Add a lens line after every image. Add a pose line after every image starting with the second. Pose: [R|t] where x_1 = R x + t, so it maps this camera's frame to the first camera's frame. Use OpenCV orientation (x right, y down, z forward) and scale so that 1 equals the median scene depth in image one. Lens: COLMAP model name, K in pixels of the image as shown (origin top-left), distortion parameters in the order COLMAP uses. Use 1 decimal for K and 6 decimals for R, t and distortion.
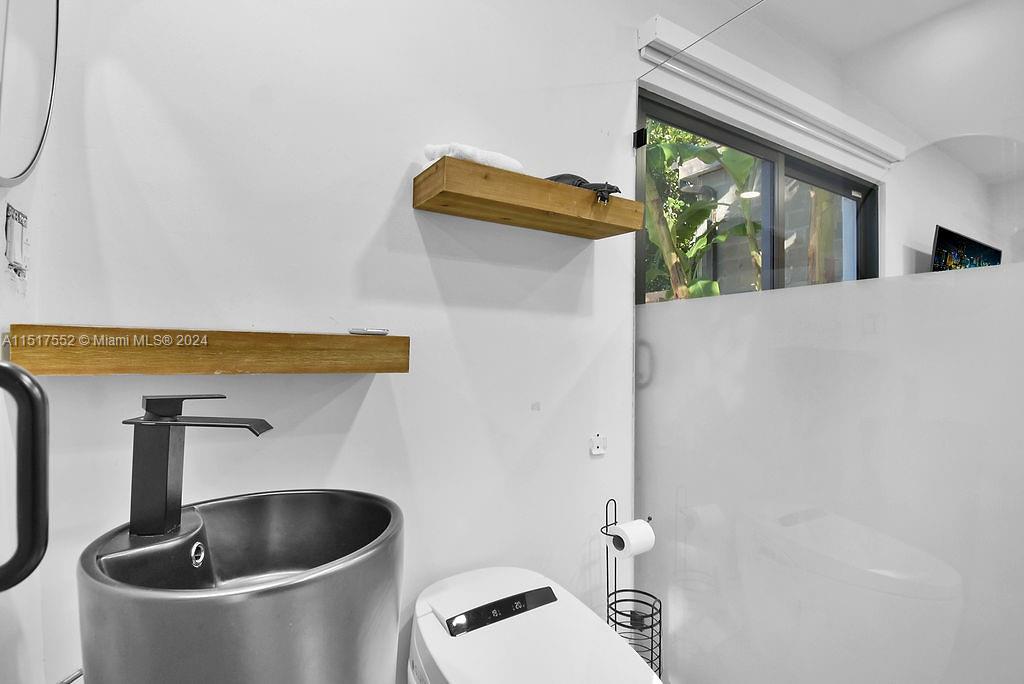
lens RADIAL K [[483.6, 0, 520.5], [0, 483.6, 365.2], [0, 0, 1]] dist [-0.030333, -0.000874]
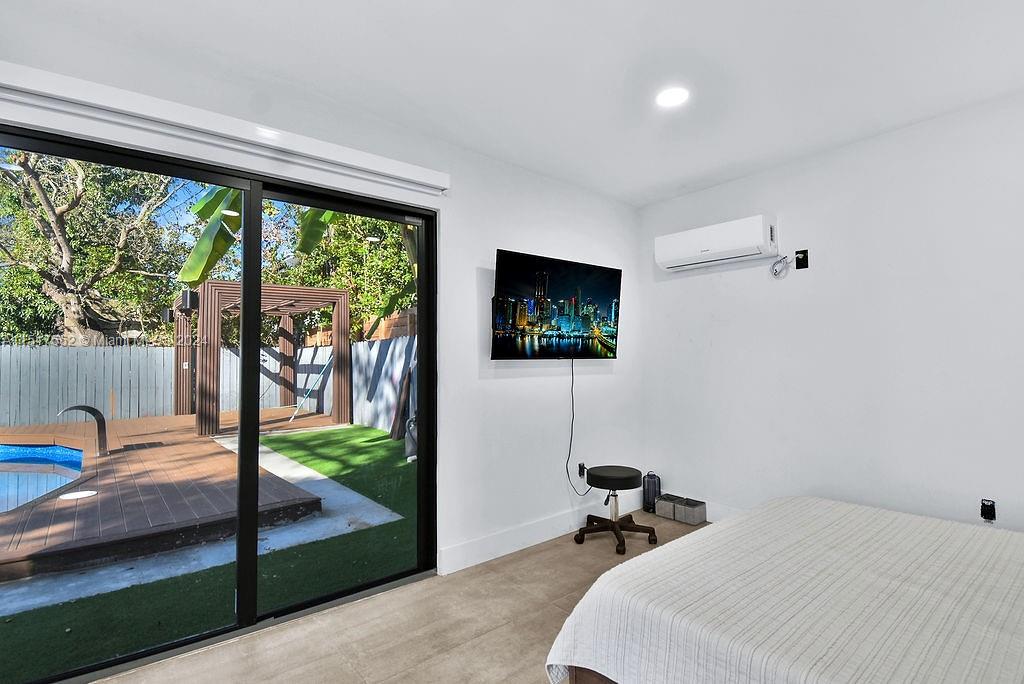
lens RADIAL K [[472.5, 0, 528.6], [0, 472.5, 340.3], [0, 0, 1]] dist [0.017205, -0.024364]
pose [[0.986245, -0.013810, 0.164711, 1.285651], [0.021442, 0.998773, -0.044645, -0.076882], [-0.163892, 0.047563, 0.985331, -0.061393]]
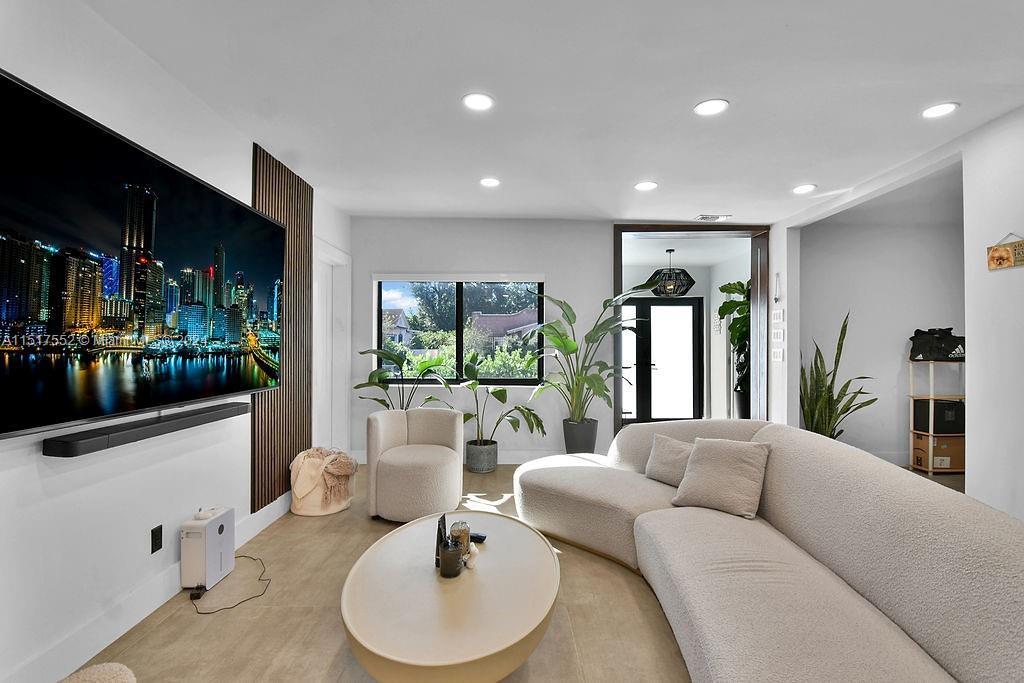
lens RADIAL K [[457.4, 0, 515.7], [0, 457.4, 352.6], [0, 0, 1]] dist [-0.030622, -0.000516]
pose [[0.469703, -0.050569, 0.881375, 1.309680], [0.067849, 0.997473, 0.021072, -0.156213], [-0.880214, 0.049903, 0.471947, 0.961216]]
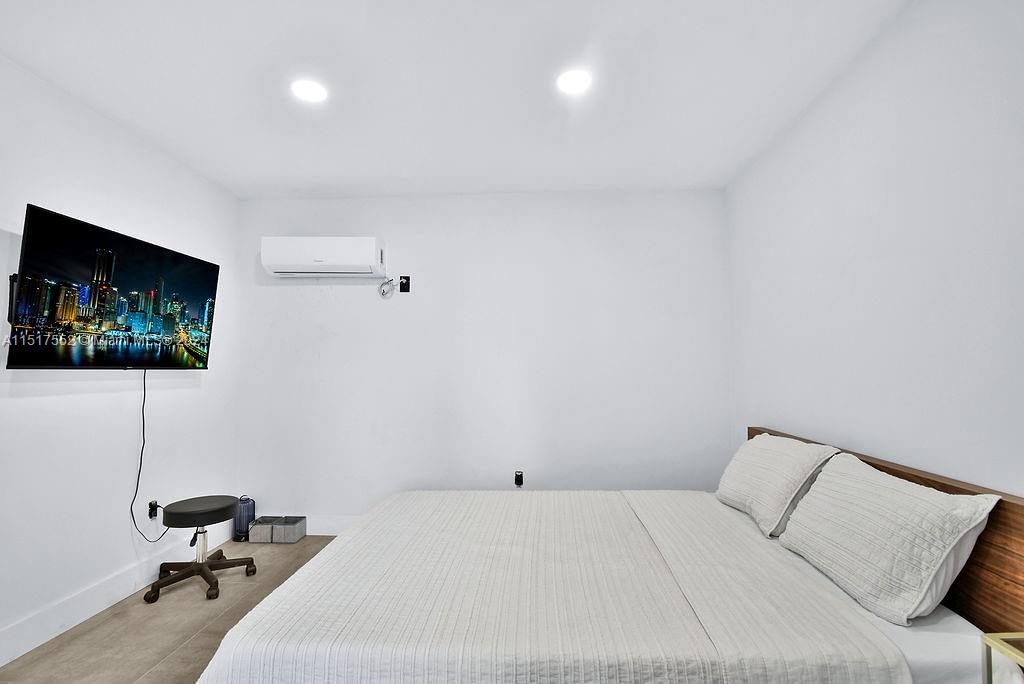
lens RADIAL K [[457.4, 0, 515.7], [0, 457.4, 353.1], [0, 0, 1]] dist [-0.030622, -0.000516]
pose [[0.534330, 0.019825, 0.845043, 1.200564], [0.011081, 0.999475, -0.030454, -0.077611], [-0.845203, 0.025637, 0.533830, 0.076790]]
